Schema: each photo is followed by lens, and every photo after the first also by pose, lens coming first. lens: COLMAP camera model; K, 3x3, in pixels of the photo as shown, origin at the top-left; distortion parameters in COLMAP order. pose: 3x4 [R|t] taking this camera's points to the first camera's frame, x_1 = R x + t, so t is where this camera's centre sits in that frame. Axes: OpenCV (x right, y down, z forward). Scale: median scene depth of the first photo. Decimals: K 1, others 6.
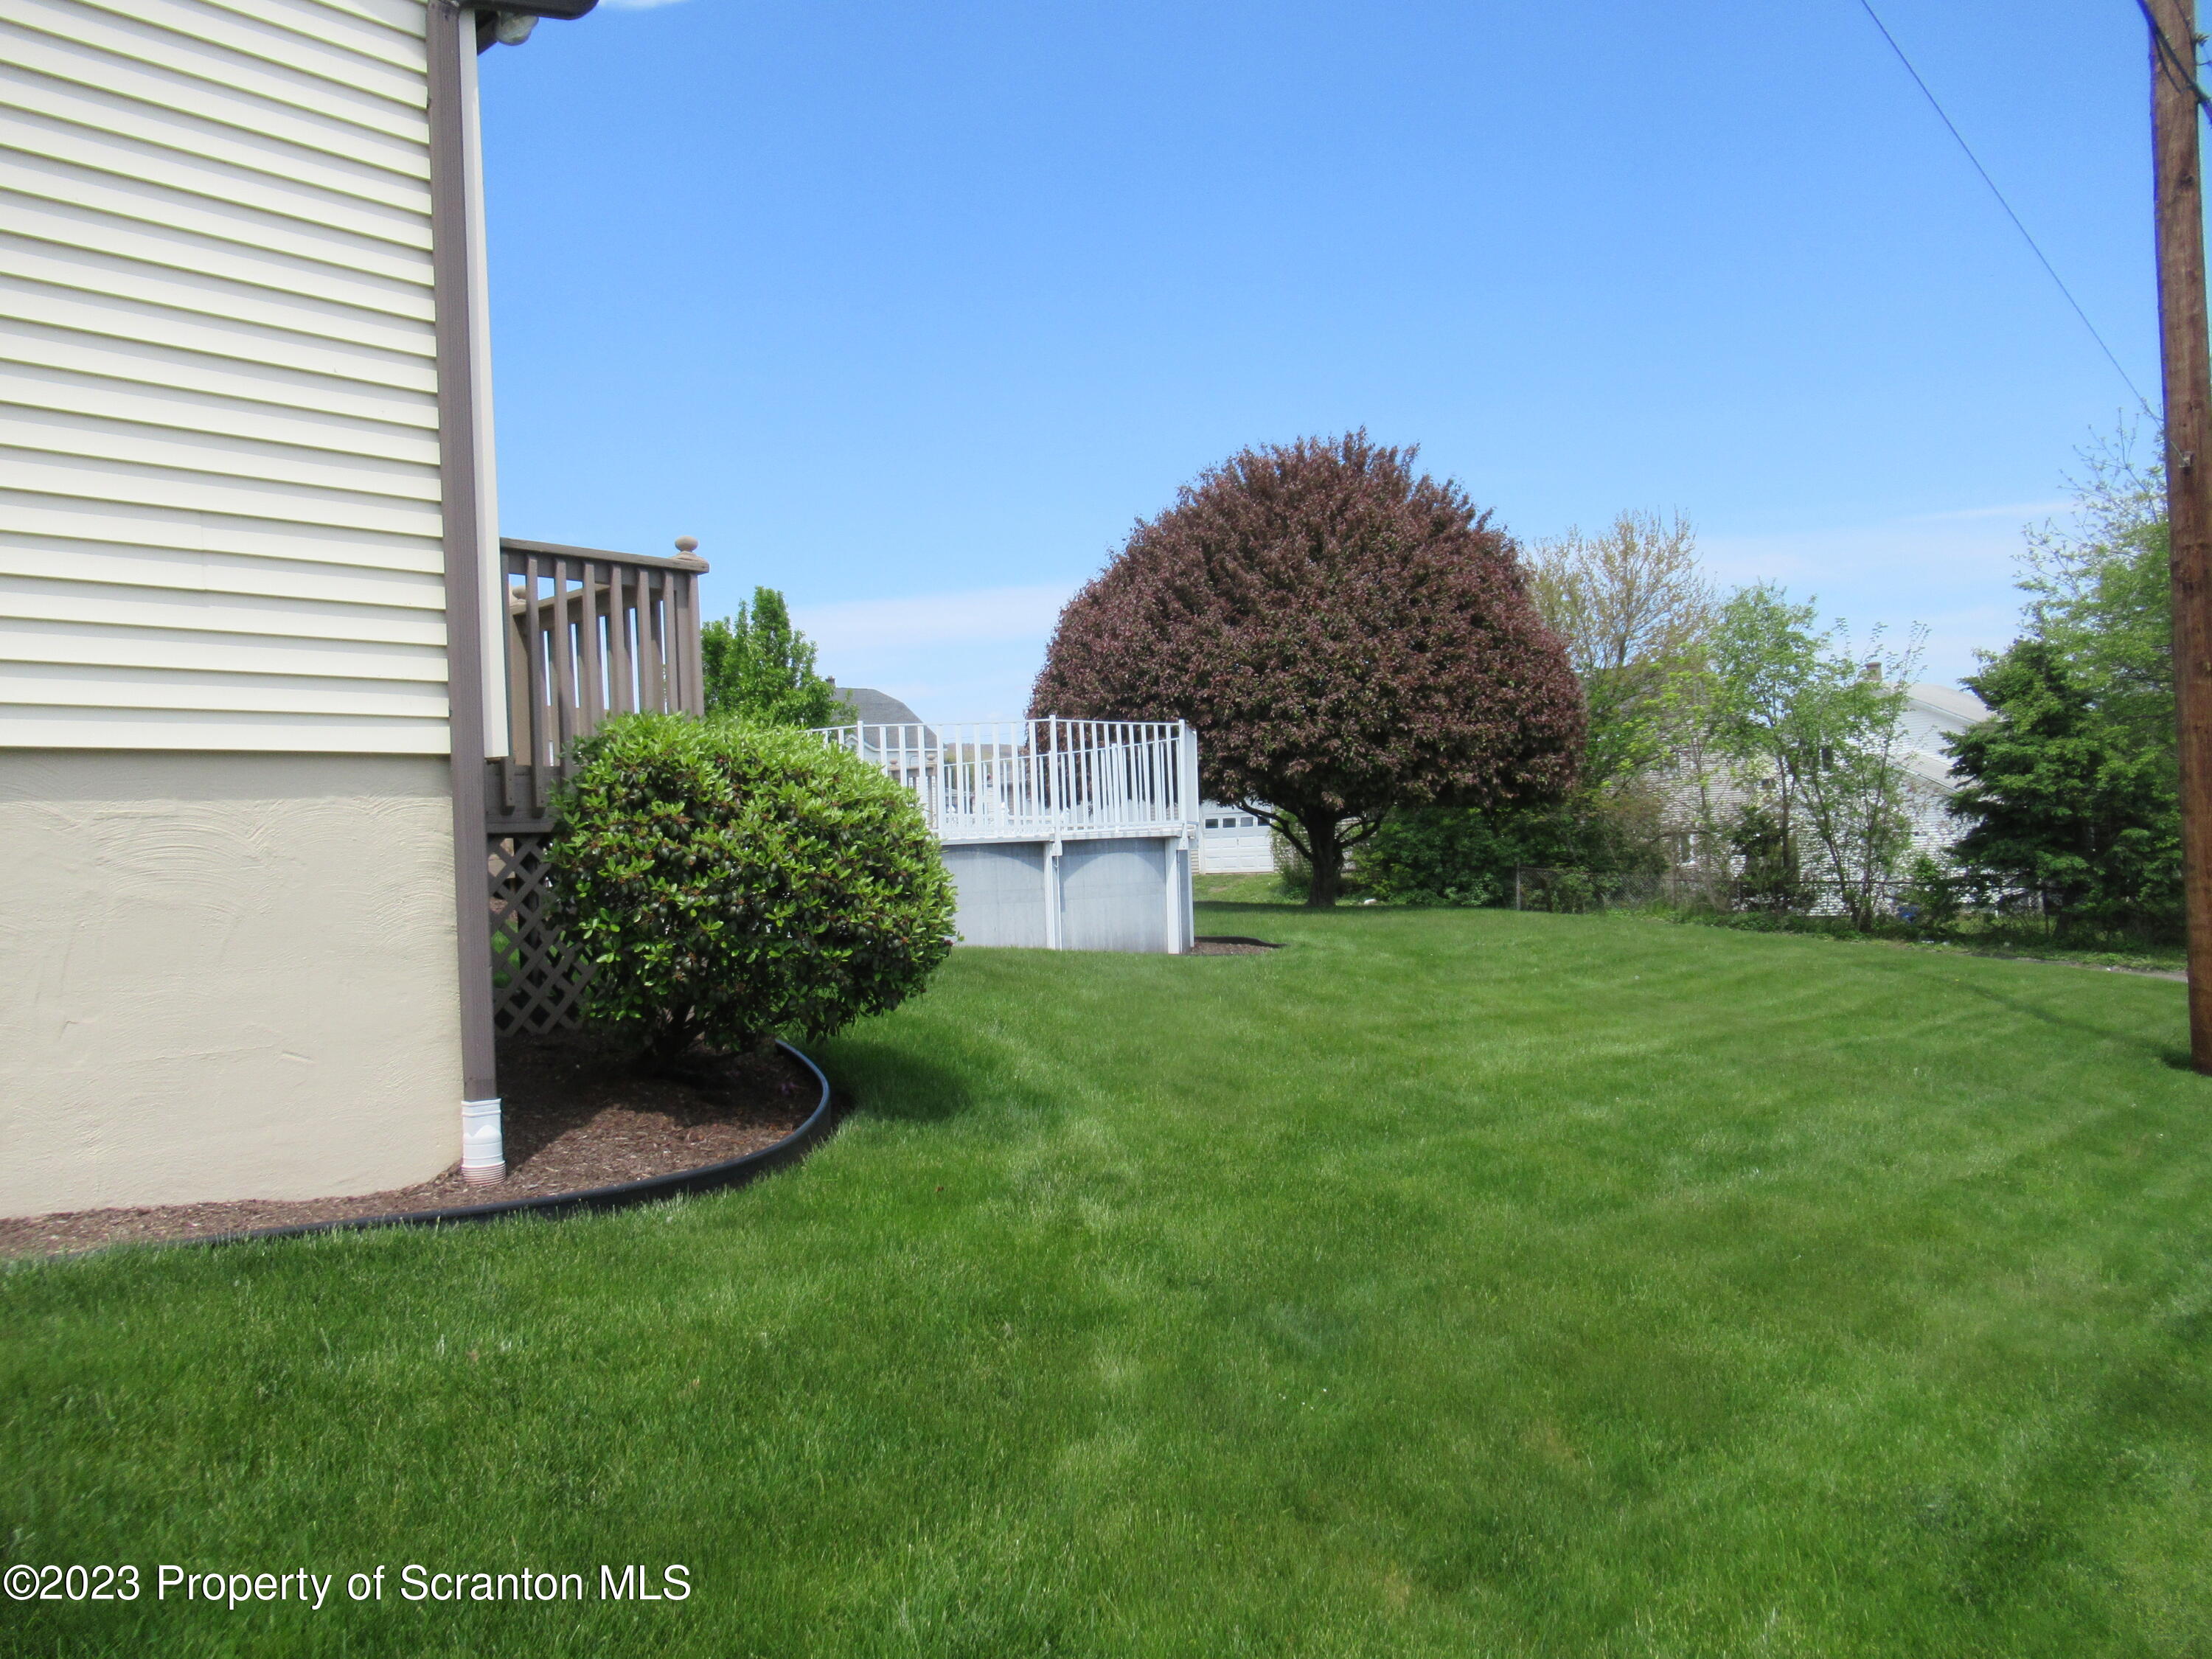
lens RADIAL K [[1660.0, 0, 1116.5], [0, 1660.0, 834.8], [0, 0, 1]] dist [-0.000171, -0.005639]
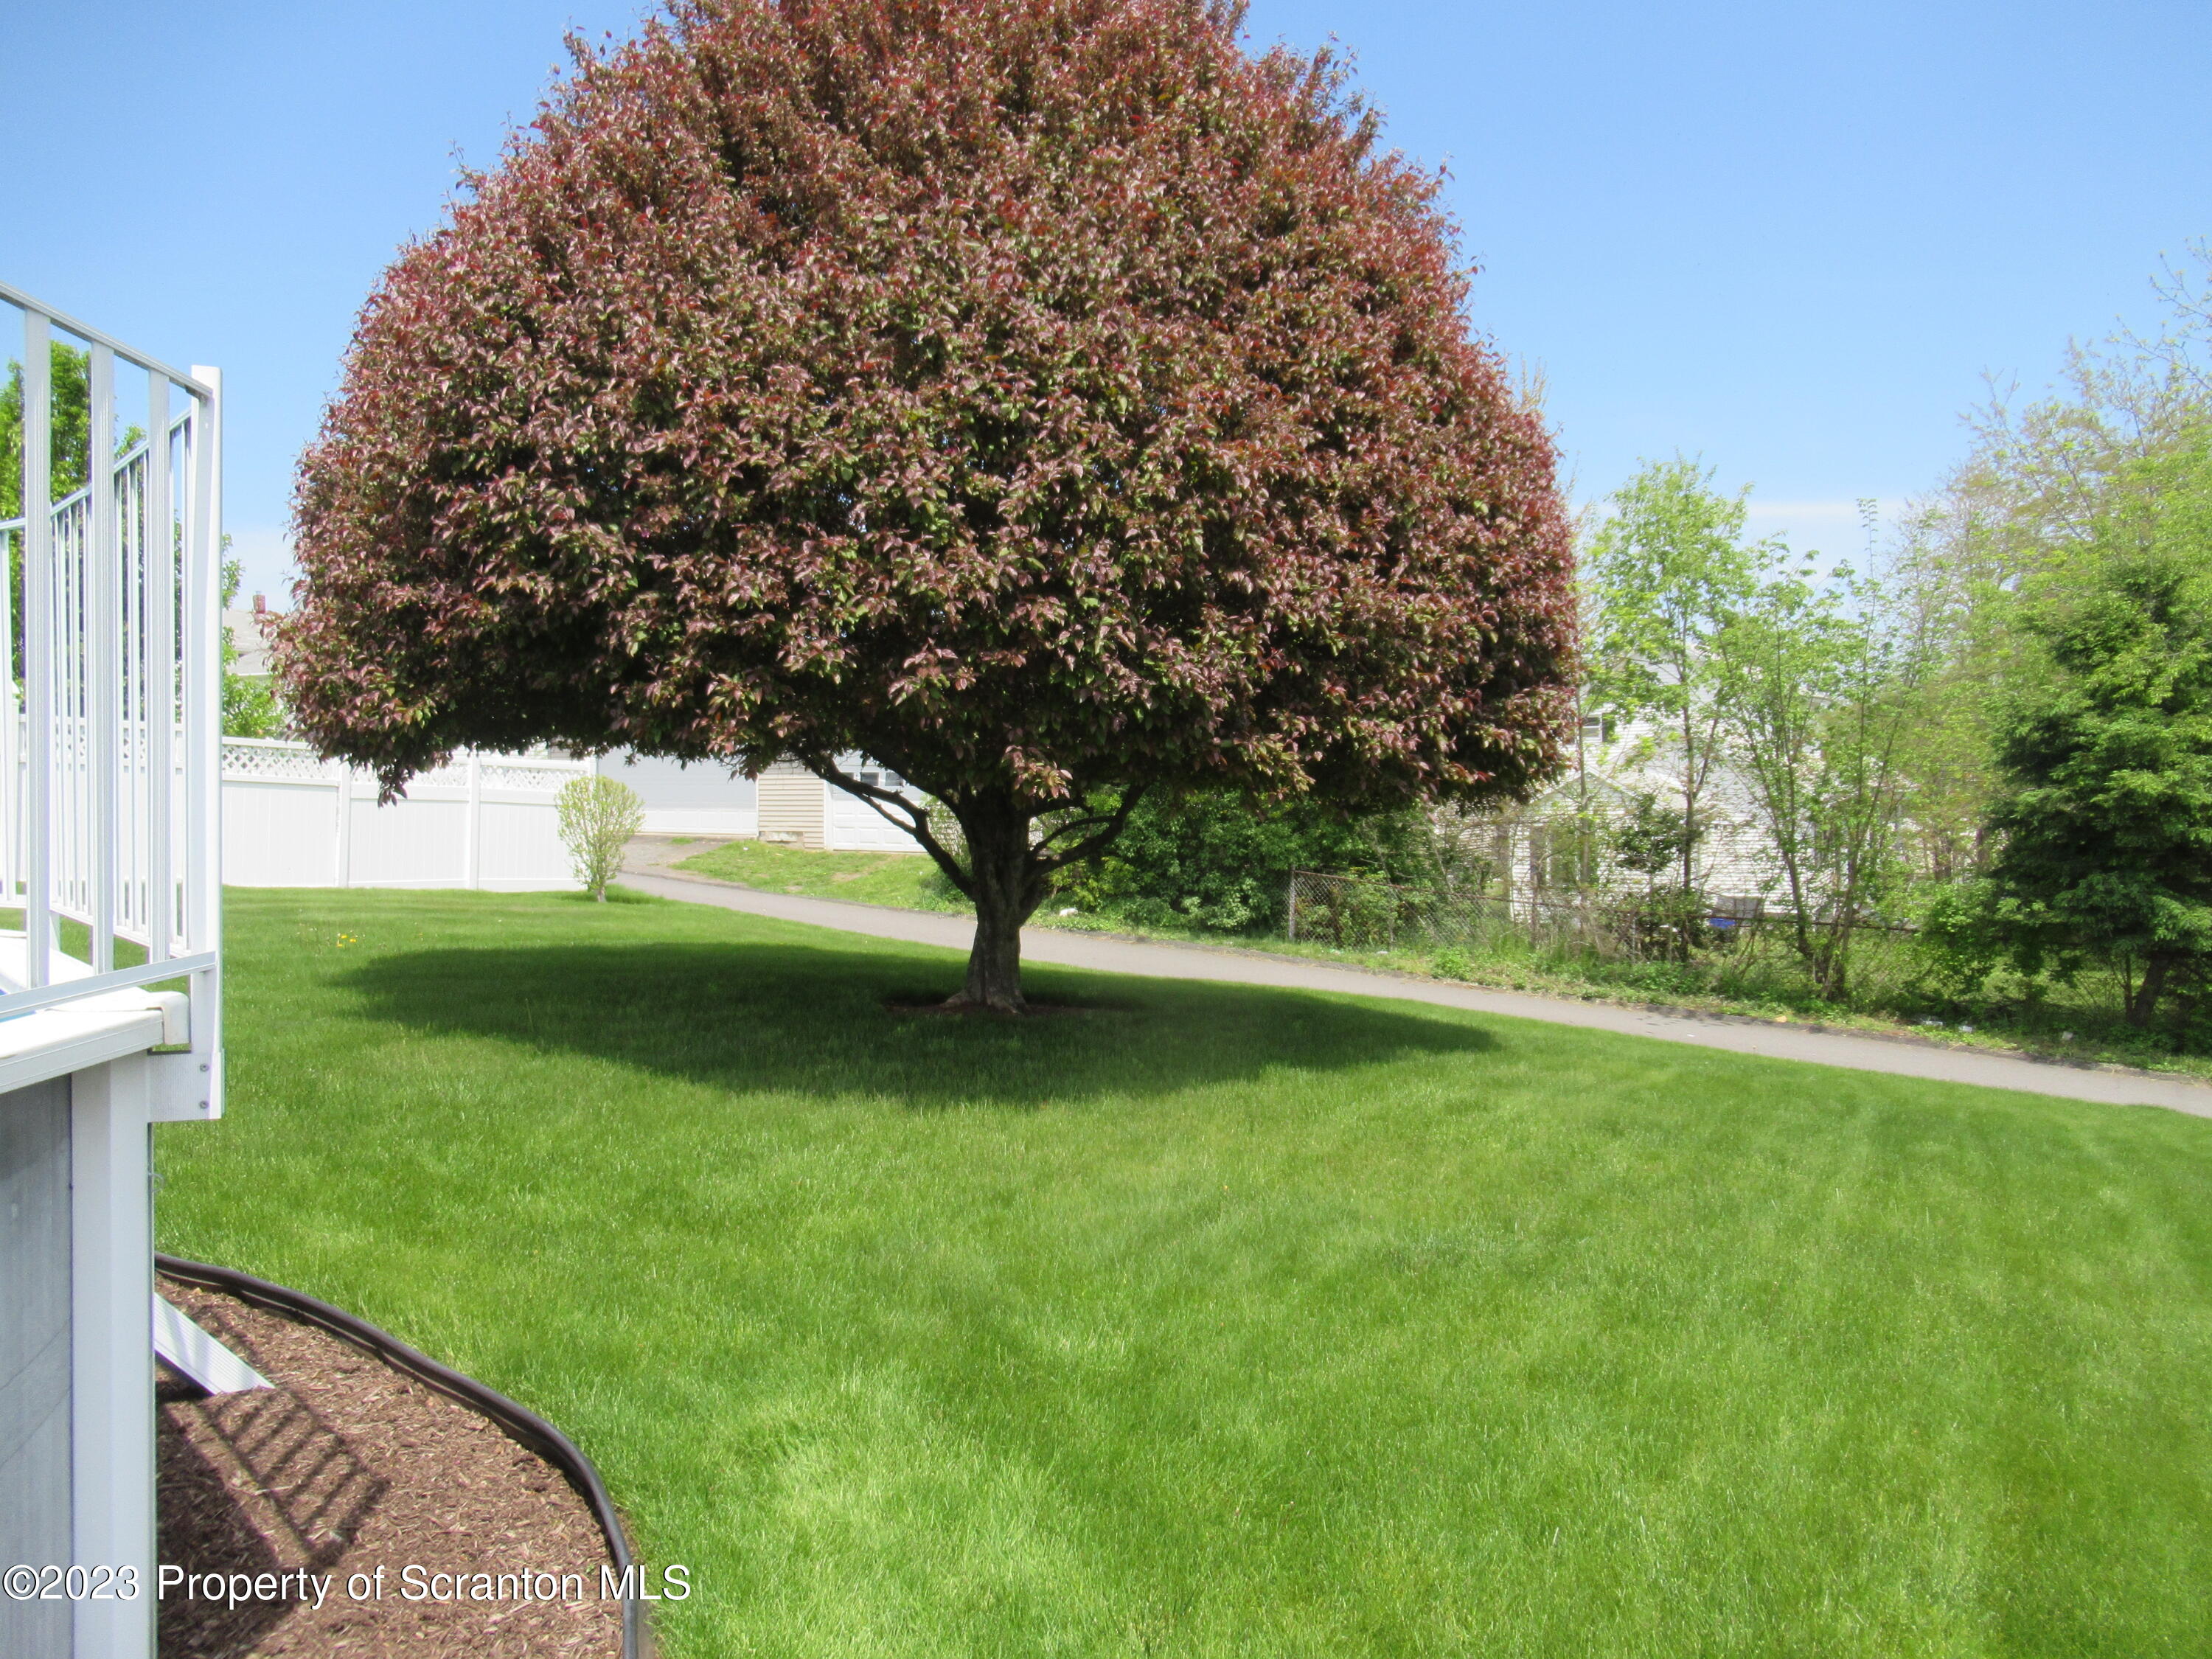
lens RADIAL K [[1660.0, 0, 1125.7], [0, 1660.0, 816.0], [0, 0, 1]] dist [-0.000171, -0.005639]
pose [[0.979611, 0.038118, 0.197253, 0.078451], [-0.042621, 0.998917, 0.018636, -0.020309], [-0.196329, -0.026664, 0.980175, 0.634858]]
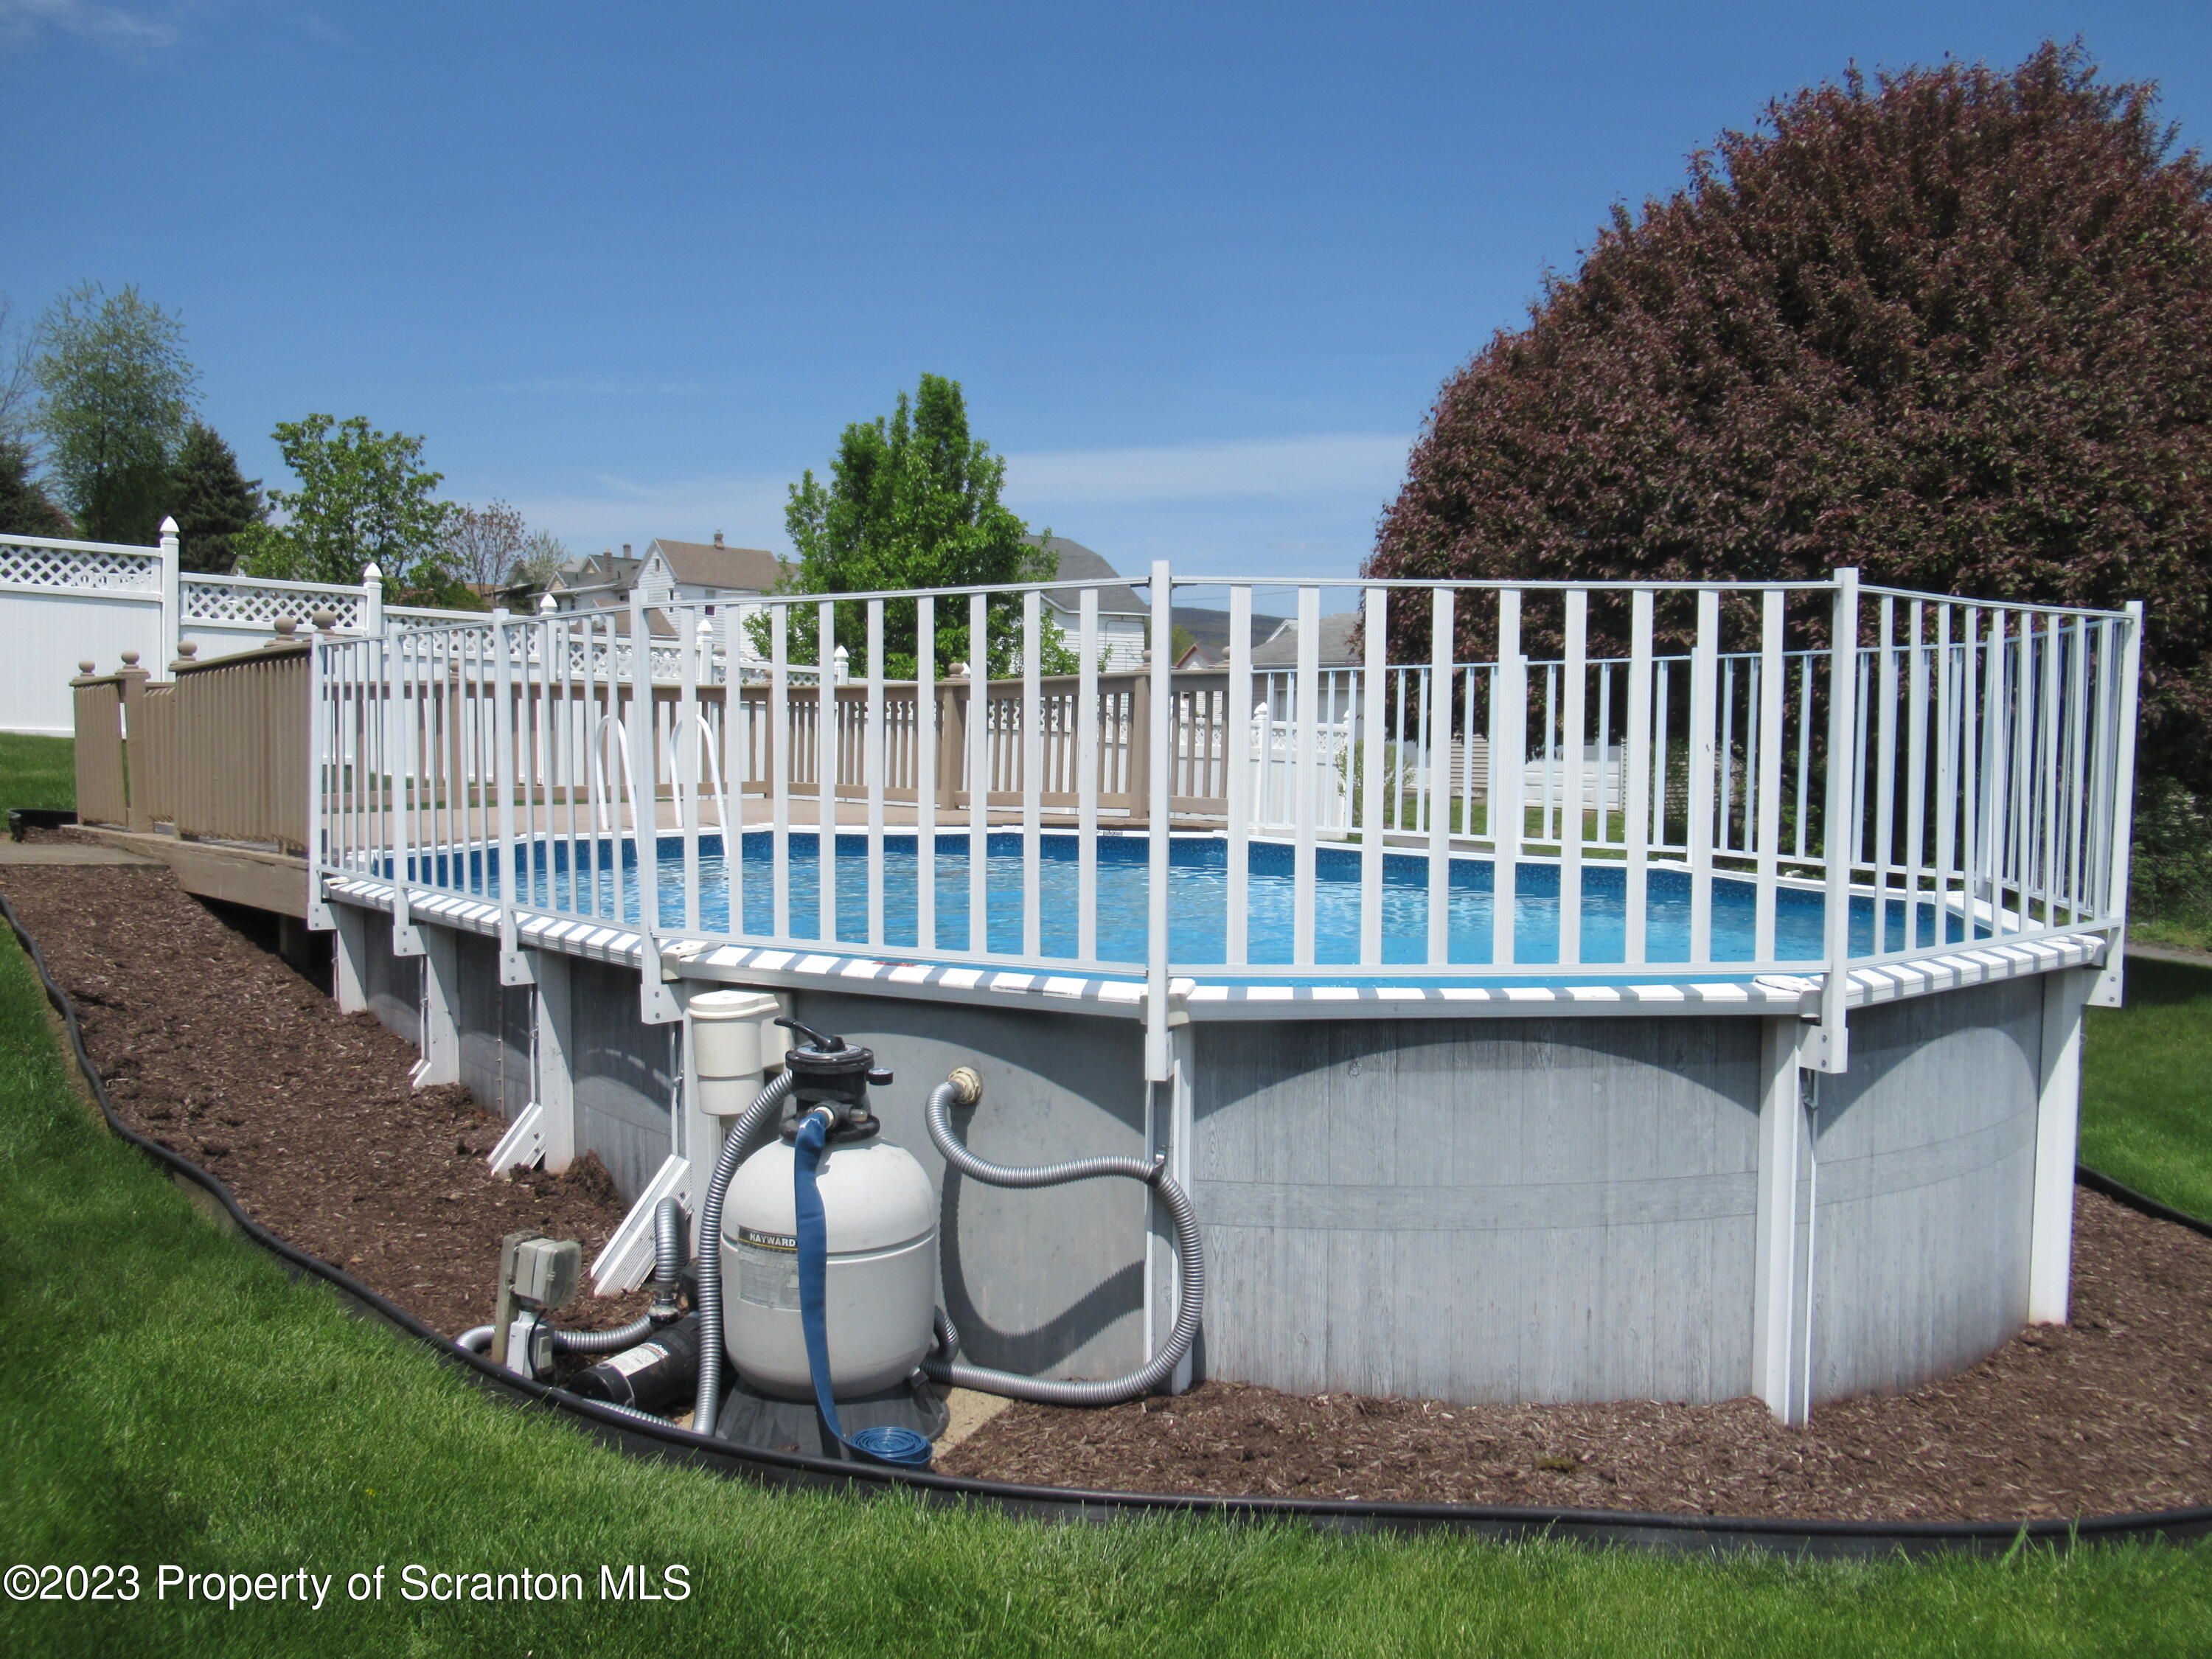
lens RADIAL K [[1808.9, 0, 1115.0], [0, 1808.9, 809.9], [0, 0, 1]] dist [-0.005354, -0.004414]
pose [[0.992676, 0.052568, -0.108770, -0.079646], [-0.046337, 0.997180, 0.059041, -0.028483], [0.111567, -0.053569, 0.992312, 0.437407]]
